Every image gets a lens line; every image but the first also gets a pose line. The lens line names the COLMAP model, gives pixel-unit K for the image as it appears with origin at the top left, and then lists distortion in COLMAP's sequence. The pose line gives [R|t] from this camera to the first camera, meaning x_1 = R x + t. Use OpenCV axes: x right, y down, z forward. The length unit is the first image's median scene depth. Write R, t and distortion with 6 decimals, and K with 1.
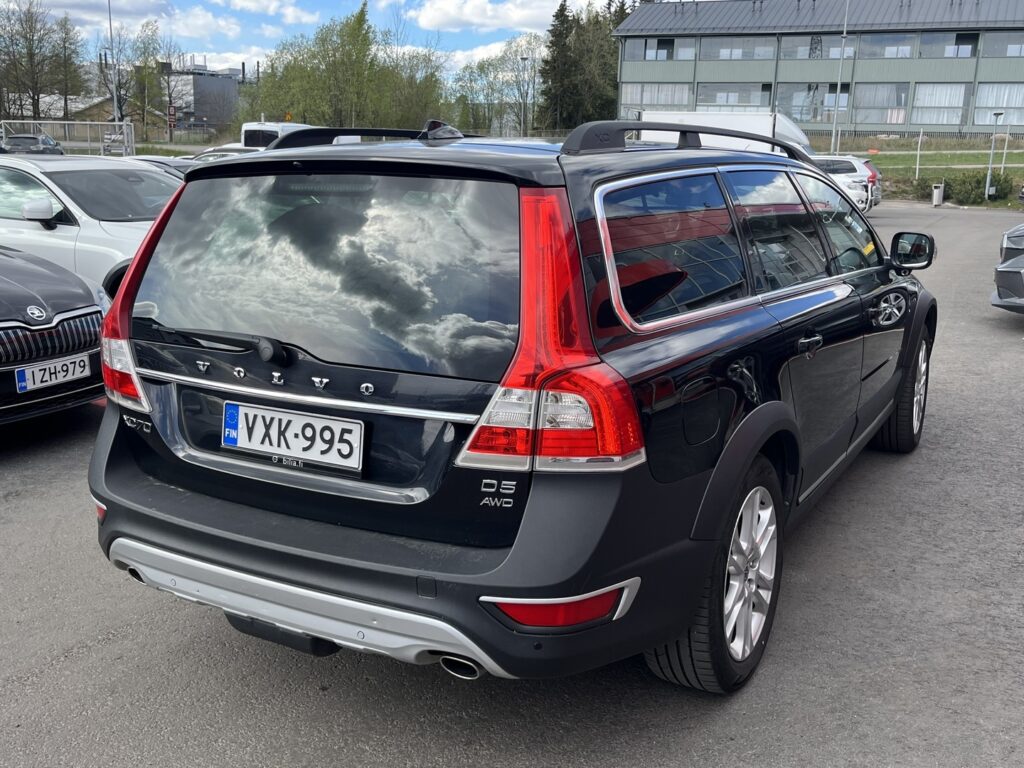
lens RADIAL K [[995.8, 0, 516.0], [0, 995.8, 384.0], [0, 0, 1]] dist [0.024931, 0.000000]
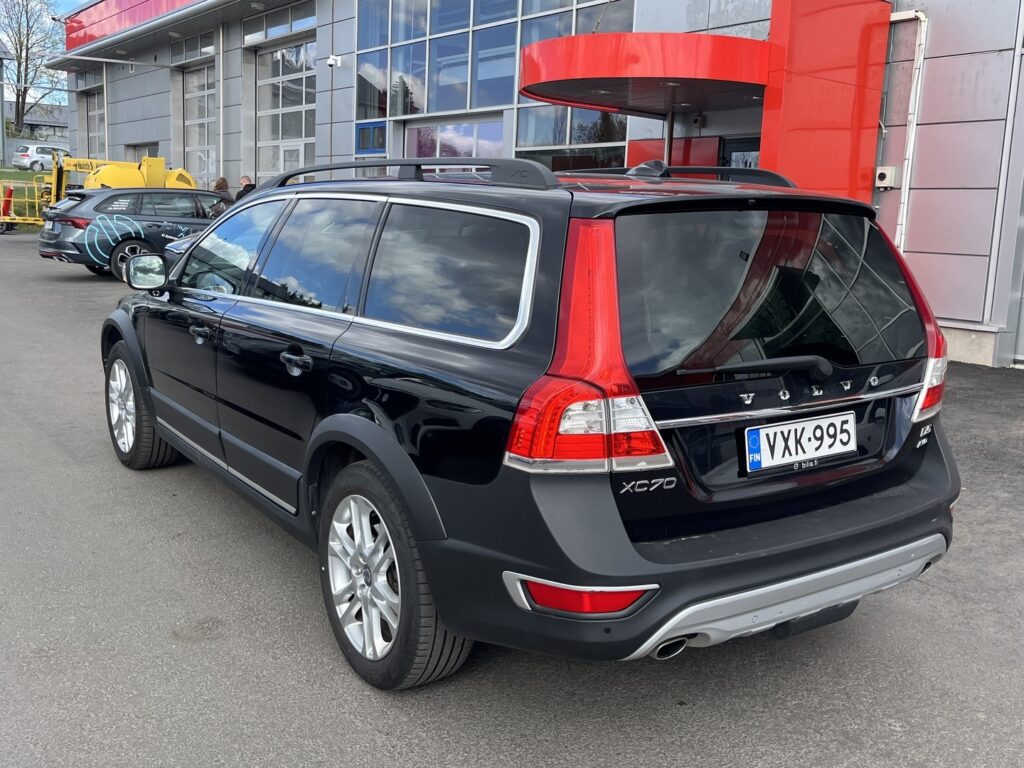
lens RADIAL K [[995.8, 0, 536.7], [0, 995.8, 374.4], [0, 0, 1]] dist [0.024931, 0.000000]
pose [[0.439879, -0.147898, 0.885795, -1.293823], [0.170344, 0.982181, 0.079399, -0.157066], [-0.881753, 0.115964, 0.457234, 0.712290]]
